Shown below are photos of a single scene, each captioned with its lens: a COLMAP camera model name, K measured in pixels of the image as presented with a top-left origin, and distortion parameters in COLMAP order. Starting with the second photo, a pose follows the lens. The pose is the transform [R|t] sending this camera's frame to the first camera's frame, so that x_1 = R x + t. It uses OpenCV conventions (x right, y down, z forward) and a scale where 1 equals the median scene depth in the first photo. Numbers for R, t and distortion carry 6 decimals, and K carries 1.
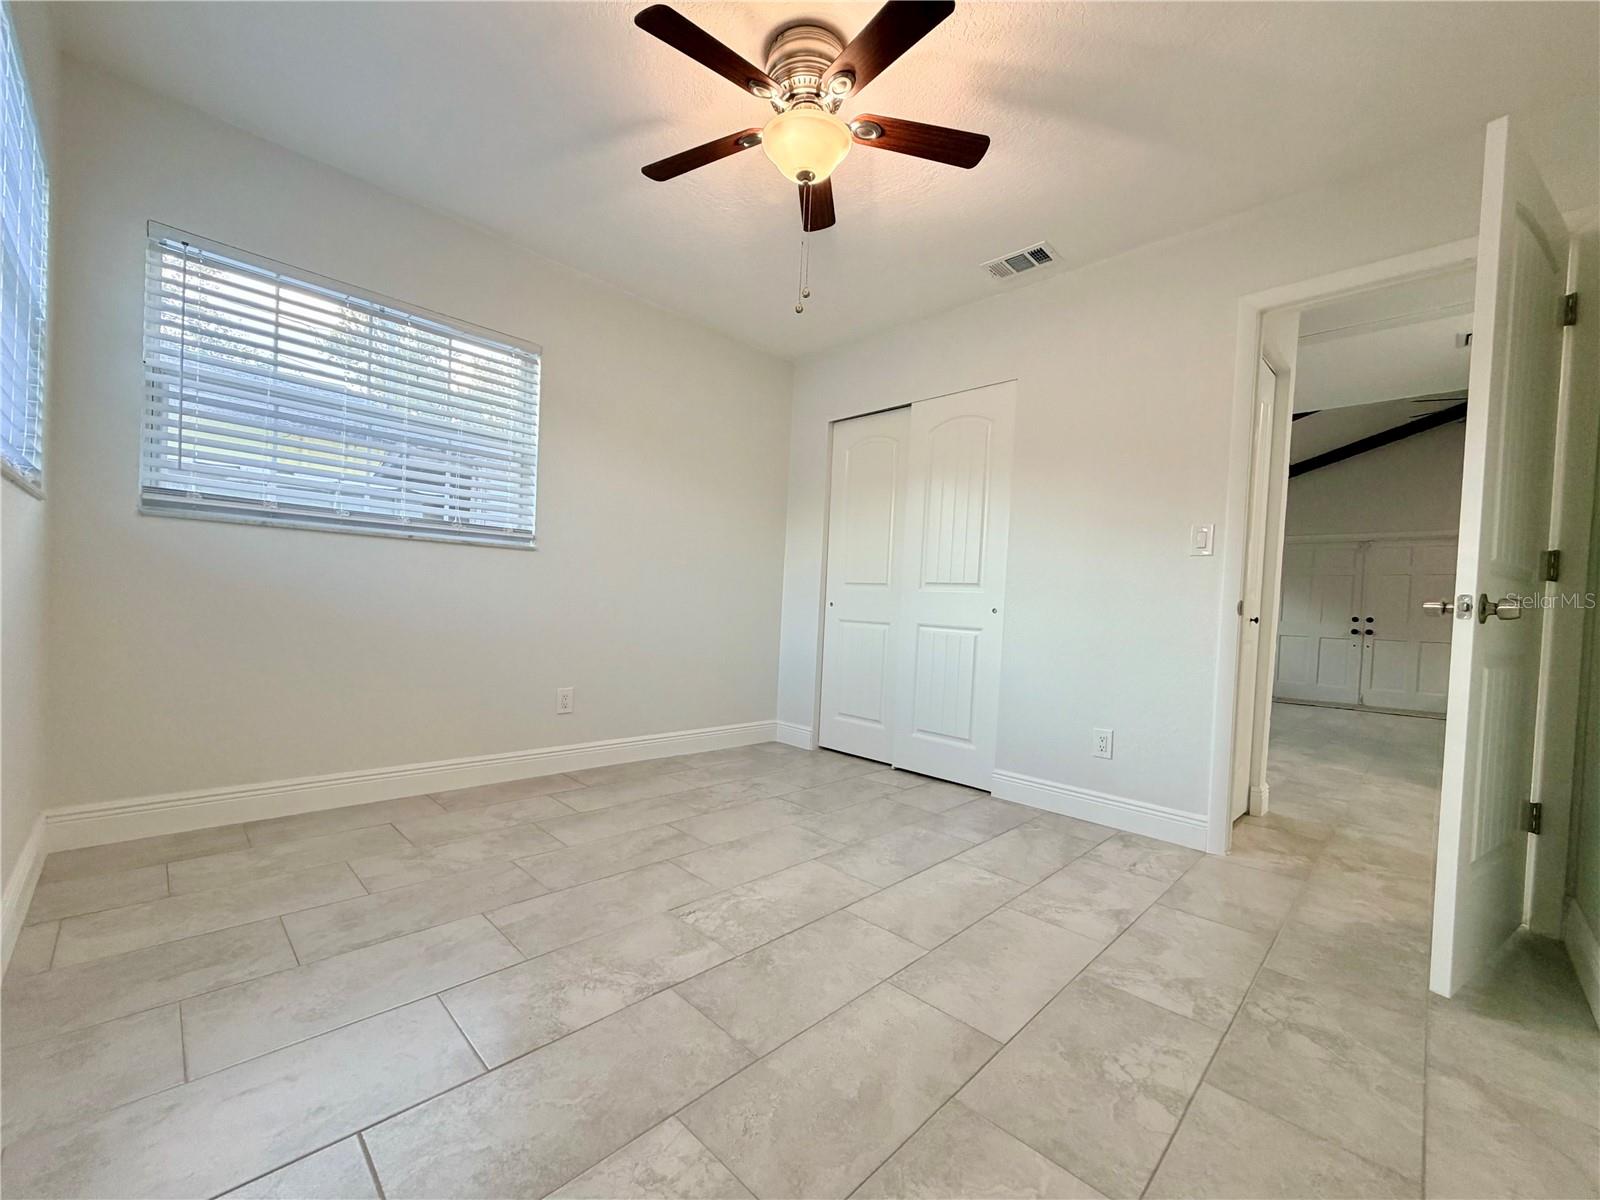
lens RADIAL K [[651.0, 0, 795.7], [0, 651.0, 607.3], [0, 0, 1]] dist [0.000679, 0.001148]
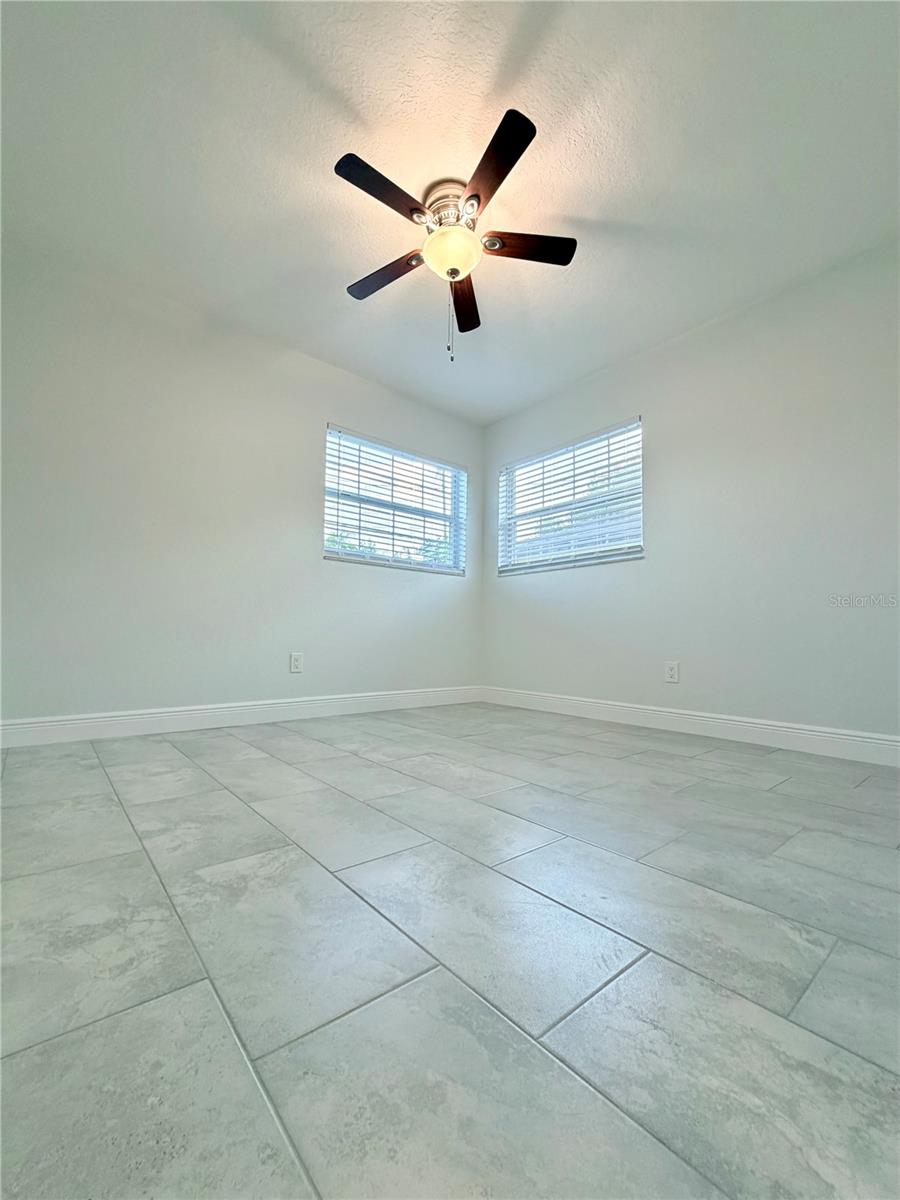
lens RADIAL K [[488.3, 0, 447.1], [0, 488.3, 600.5], [0, 0, 1]] dist [0.000679, 0.001148]
pose [[-0.093747, -0.127401, -0.987411, 1.263424], [-0.024827, 0.991770, -0.125606, 0.274767], [0.995286, 0.012739, -0.096139, 1.342088]]
